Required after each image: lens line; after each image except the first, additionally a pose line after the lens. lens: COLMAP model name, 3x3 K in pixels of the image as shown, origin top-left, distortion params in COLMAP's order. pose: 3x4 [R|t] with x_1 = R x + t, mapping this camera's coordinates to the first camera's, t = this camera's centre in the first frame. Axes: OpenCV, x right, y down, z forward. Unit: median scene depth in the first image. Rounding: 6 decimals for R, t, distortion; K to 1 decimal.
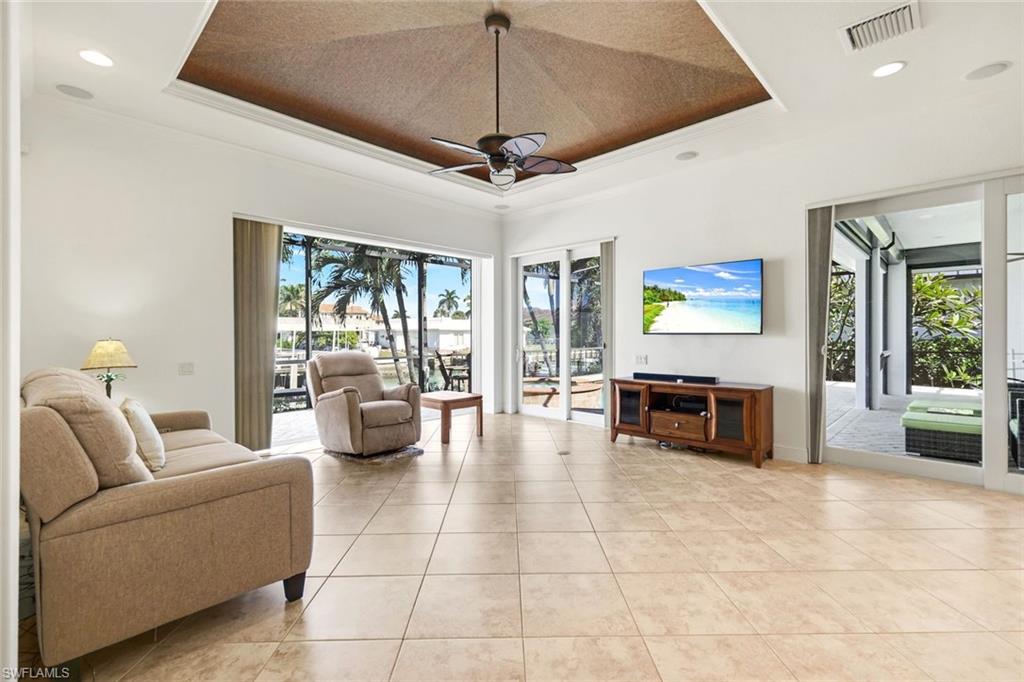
lens RADIAL K [[456.4, 0, 514.3], [0, 456.4, 335.4], [0, 0, 1]] dist [0.002112, 0.000233]
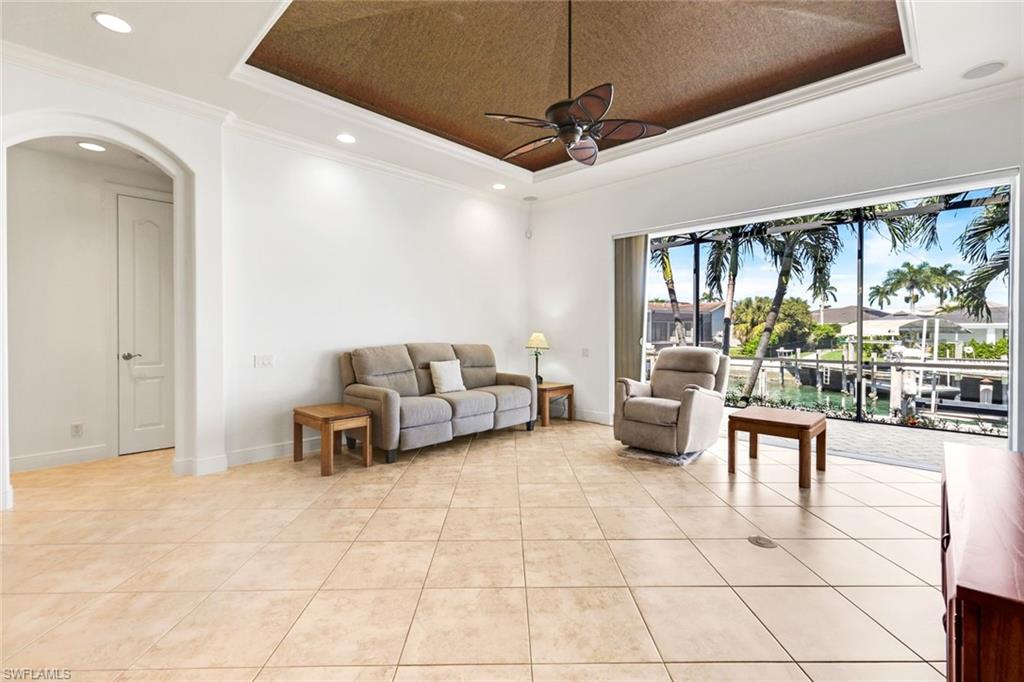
lens RADIAL K [[456.4, 0, 514.3], [0, 456.4, 335.4], [0, 0, 1]] dist [0.002112, 0.000233]
pose [[-0.011417, 0.012488, -0.999857, 0.680146], [-0.003897, 0.999914, 0.012534, -0.000071], [0.999927, 0.004040, -0.011367, 0.720289]]
